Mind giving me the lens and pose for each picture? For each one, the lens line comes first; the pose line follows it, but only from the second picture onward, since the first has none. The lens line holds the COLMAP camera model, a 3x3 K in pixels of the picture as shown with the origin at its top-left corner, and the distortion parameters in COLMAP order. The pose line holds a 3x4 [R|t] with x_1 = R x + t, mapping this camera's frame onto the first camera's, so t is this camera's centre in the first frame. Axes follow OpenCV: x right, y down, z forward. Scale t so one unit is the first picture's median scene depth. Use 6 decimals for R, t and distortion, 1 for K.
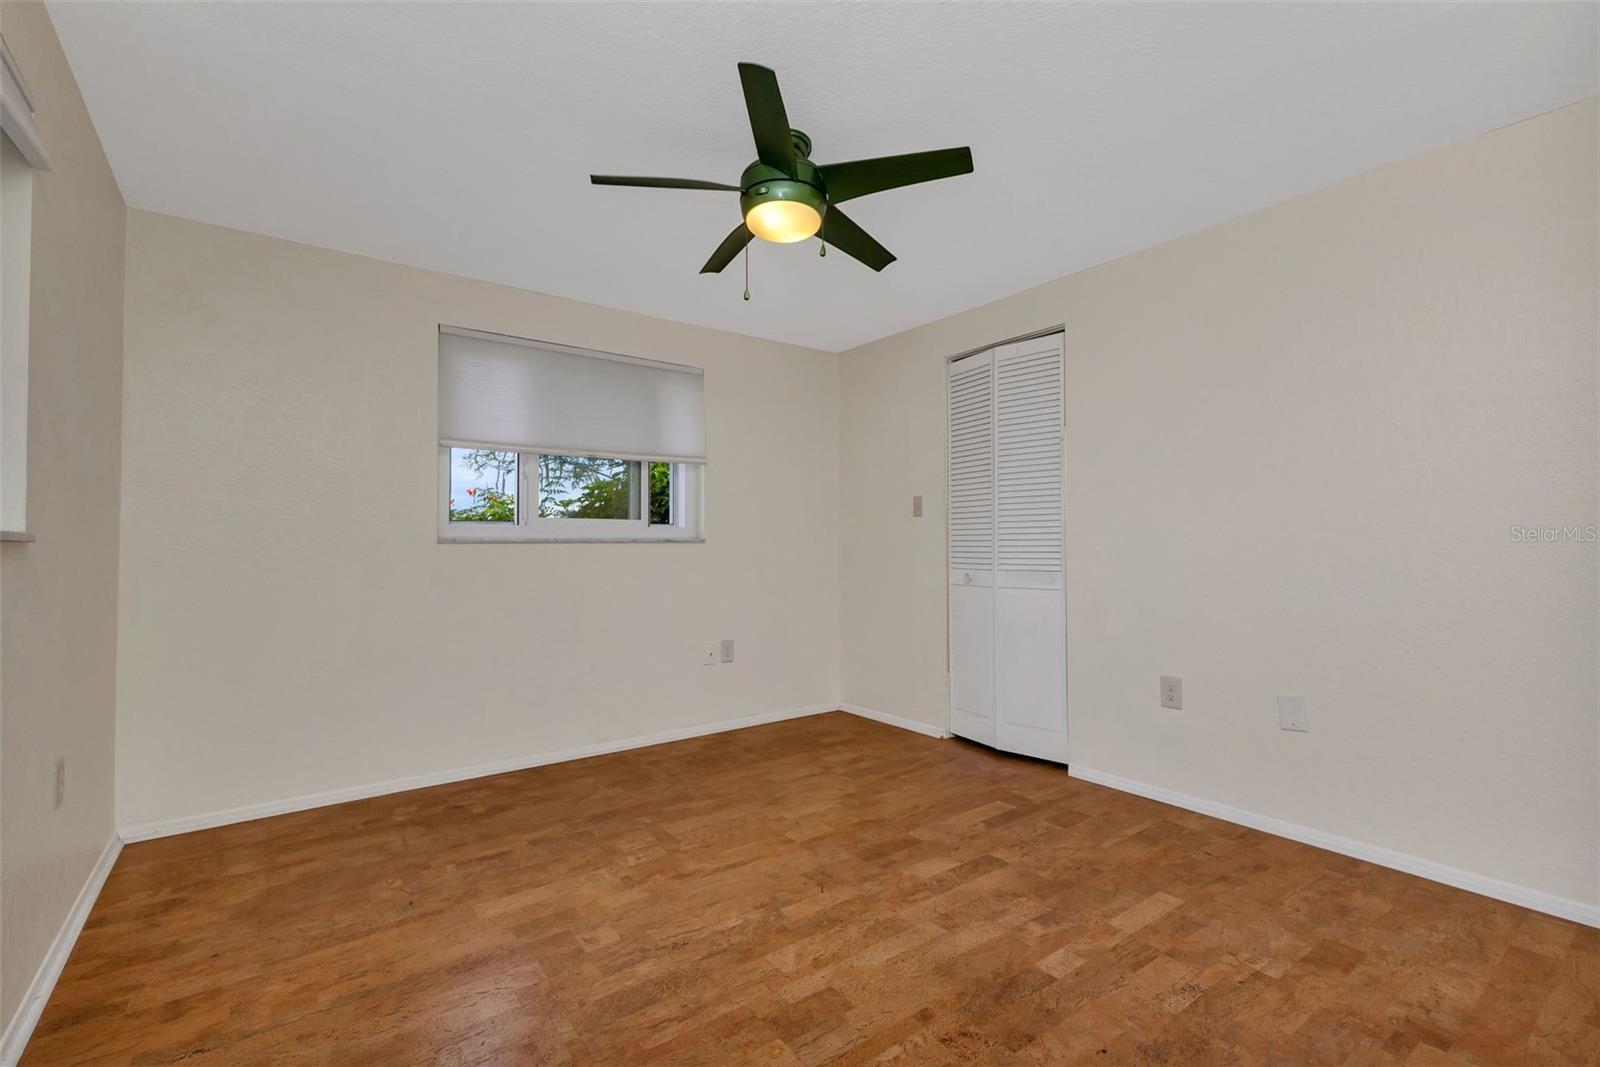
lens RADIAL K [[708.6, 0, 810.0], [0, 708.6, 525.6], [0, 0, 1]] dist [0.002006, 0.000093]
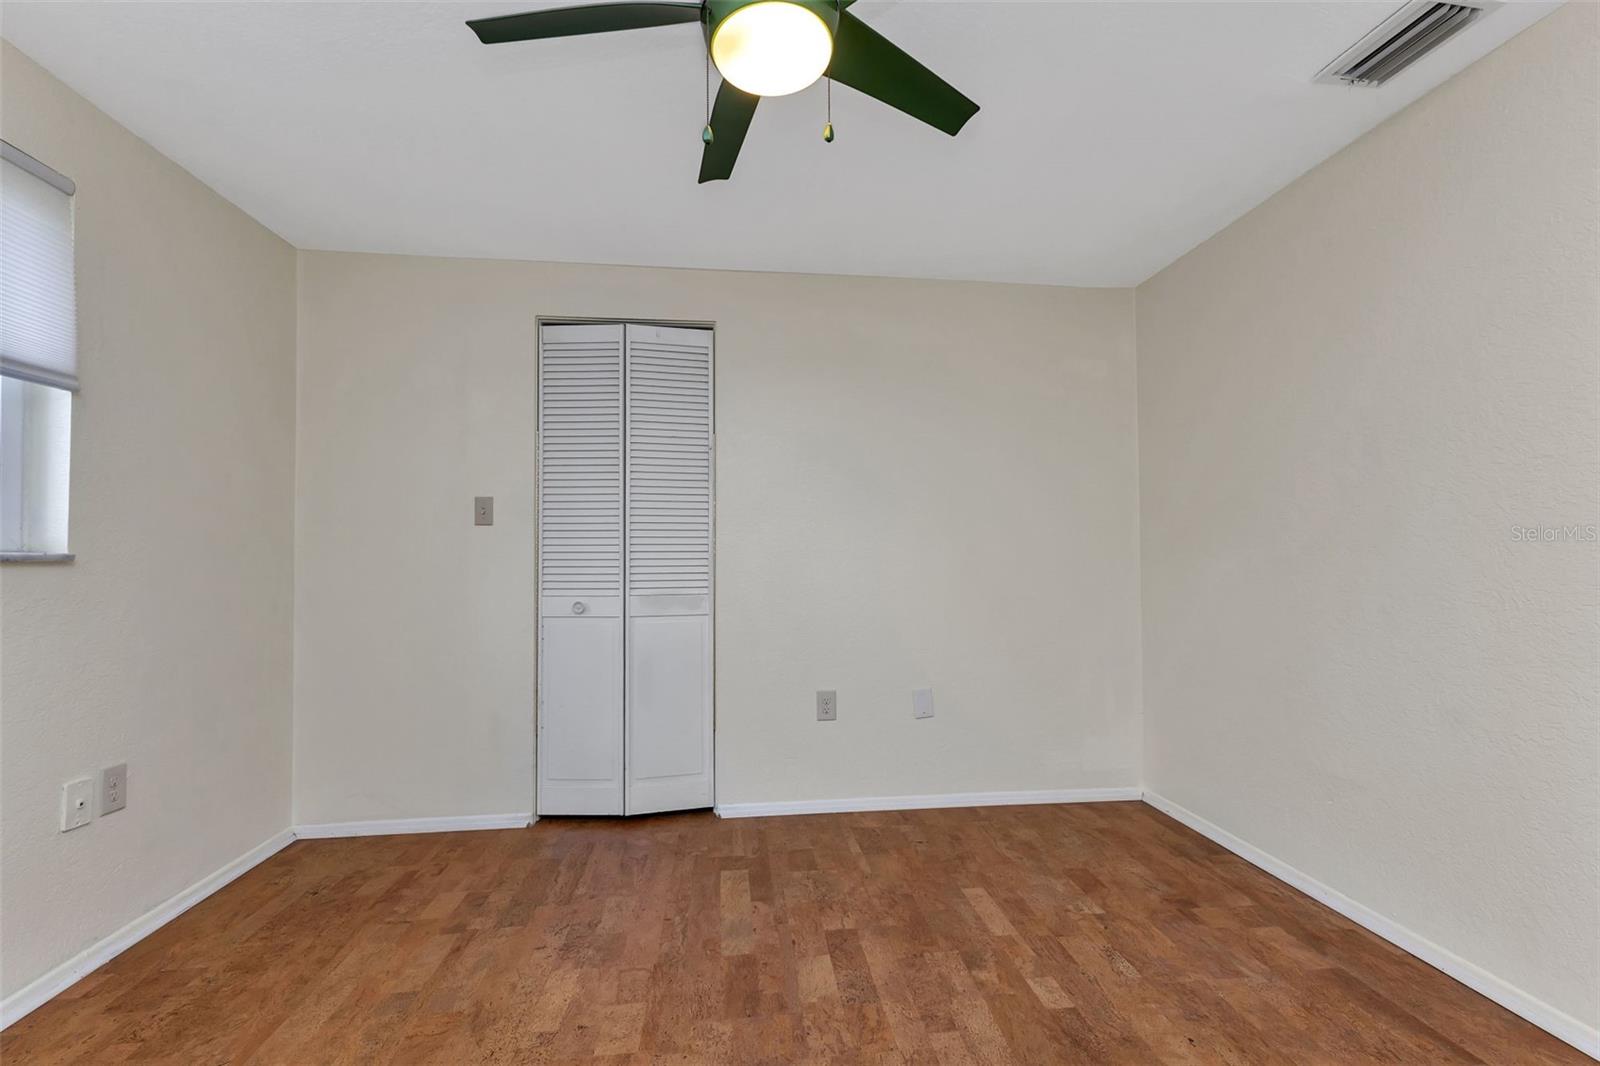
lens RADIAL K [[719.3, 0, 801.6], [0, 719.3, 544.2], [0, 0, 1]] dist [0.007583, -0.000042]
pose [[0.506067, 0.021009, 0.862238, -0.469710], [-0.021111, 0.999705, -0.011968, 0.011806], [-0.862236, -0.012146, 0.506361, 0.541215]]
